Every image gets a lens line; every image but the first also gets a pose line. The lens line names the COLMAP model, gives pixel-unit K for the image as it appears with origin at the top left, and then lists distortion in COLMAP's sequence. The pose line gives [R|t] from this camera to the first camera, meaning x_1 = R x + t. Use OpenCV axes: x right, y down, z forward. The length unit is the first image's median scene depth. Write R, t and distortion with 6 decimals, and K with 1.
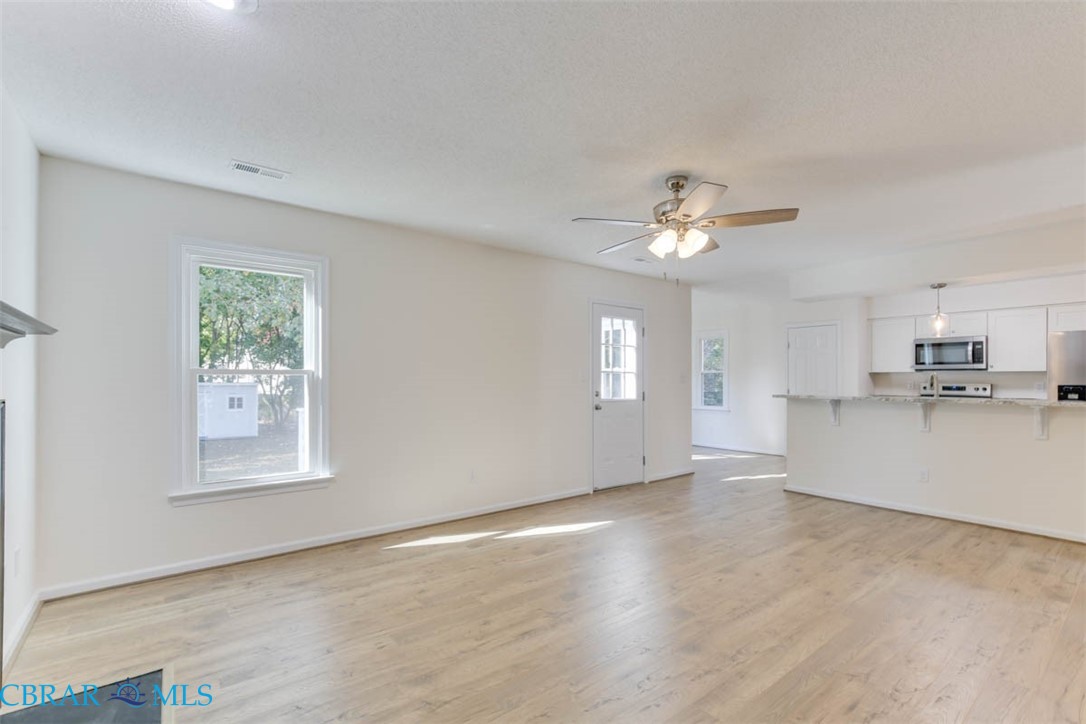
lens RADIAL K [[498.0, 0, 541.1], [0, 498.0, 384.4], [0, 0, 1]] dist [-0.000079, 0.000622]
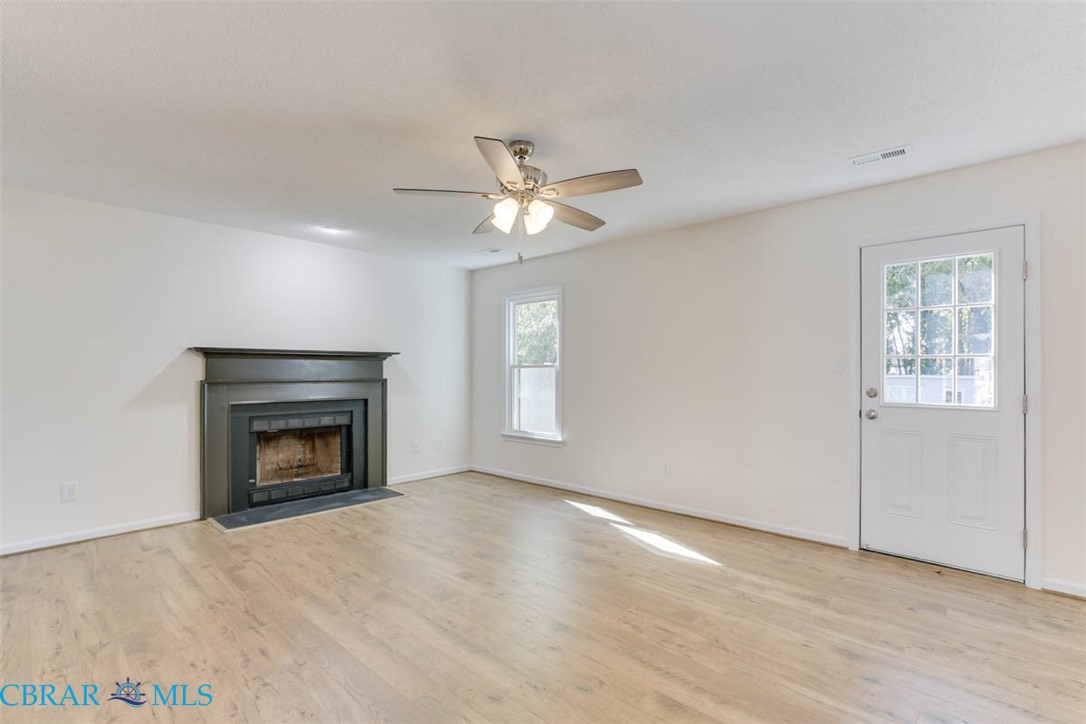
lens RADIAL K [[500.6, 0, 563.1], [0, 500.6, 368.7], [0, 0, 1]] dist [-0.001626, 0.000167]
pose [[0.161623, -0.009811, -0.986804, 1.010421], [-0.006583, 0.999918, -0.011020, -0.003657], [0.986831, 0.008277, 0.161546, 0.797565]]
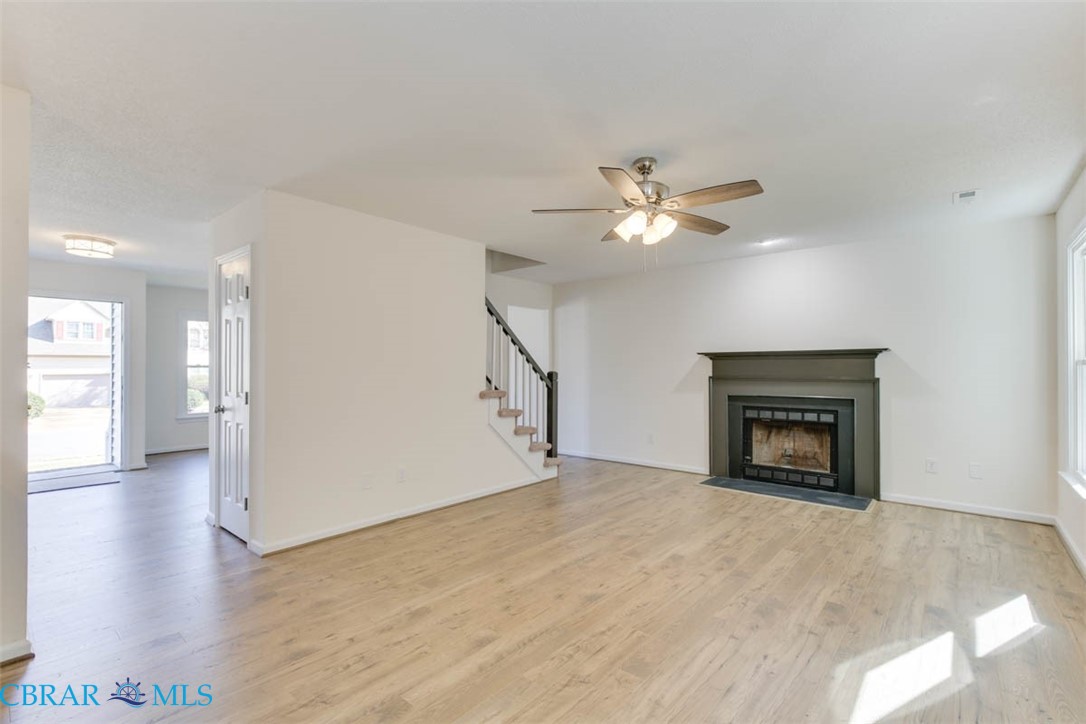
lens RADIAL K [[489.7, 0, 543.0], [0, 489.7, 362.0], [0, 0, 1]] dist [-0.000384, 0.000228]
pose [[-0.982618, -0.005868, -0.185544, 0.553997], [-0.004618, 0.999964, -0.007169, -0.016428], [0.185579, -0.006187, -0.982610, 1.631234]]
